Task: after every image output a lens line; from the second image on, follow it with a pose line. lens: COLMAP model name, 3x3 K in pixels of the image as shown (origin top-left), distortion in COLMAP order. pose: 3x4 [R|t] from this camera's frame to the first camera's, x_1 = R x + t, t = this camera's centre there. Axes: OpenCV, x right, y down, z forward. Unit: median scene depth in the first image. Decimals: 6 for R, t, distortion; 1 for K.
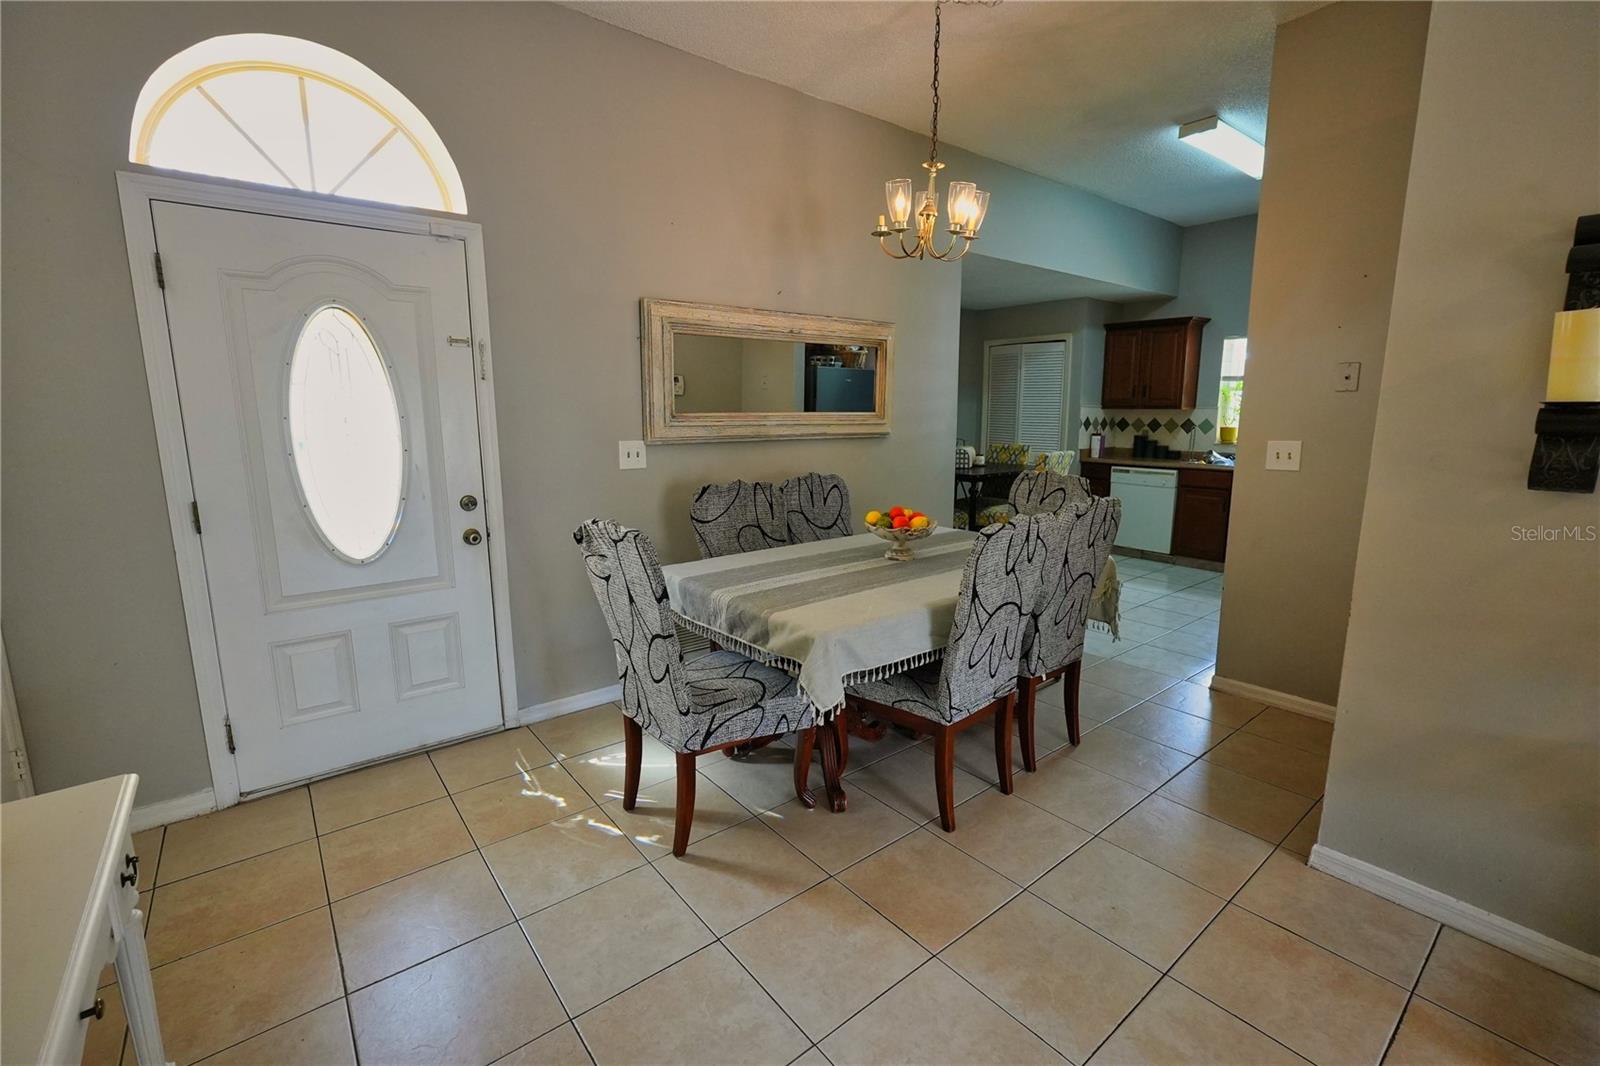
lens RADIAL K [[687.6, 0, 798.9], [0, 687.6, 529.6], [0, 0, 1]] dist [-0.018449, -0.000036]
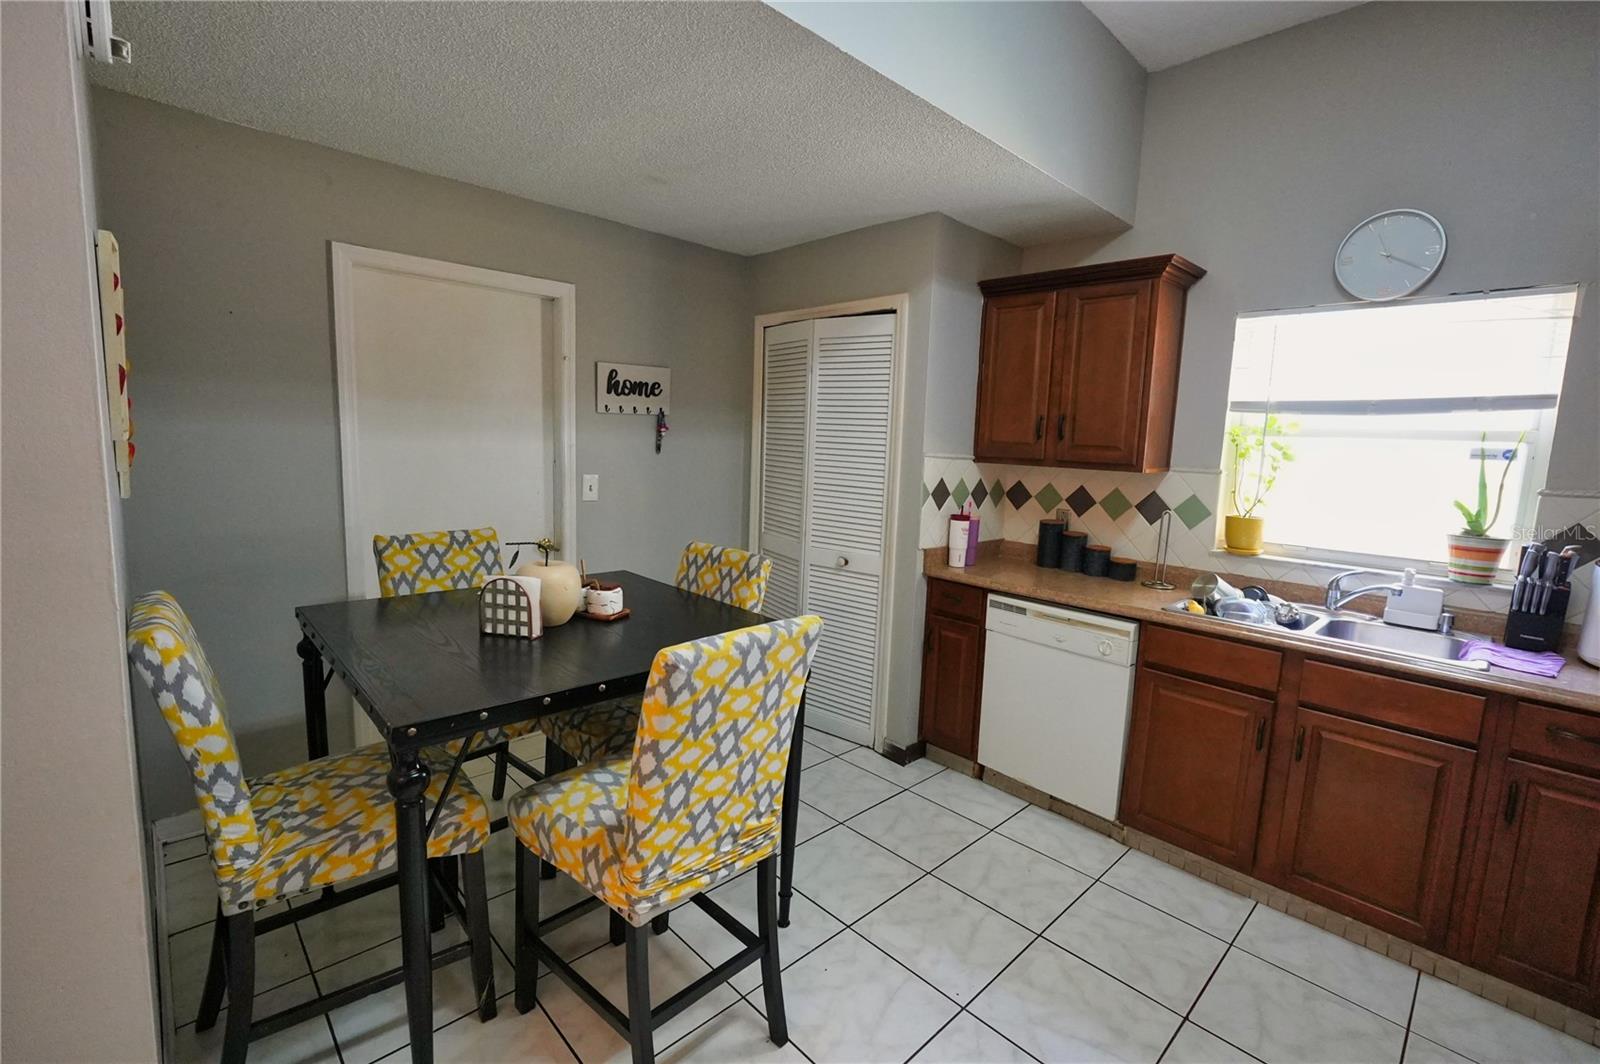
lens RADIAL K [[687.6, 0, 801.0], [0, 687.6, 529.7], [0, 0, 1]] dist [-0.018449, -0.000036]
pose [[0.994387, 0.029119, 0.101721, 0.284683], [-0.024700, 0.998707, -0.044432, -0.108939], [-0.102883, 0.041670, 0.993820, 0.559587]]
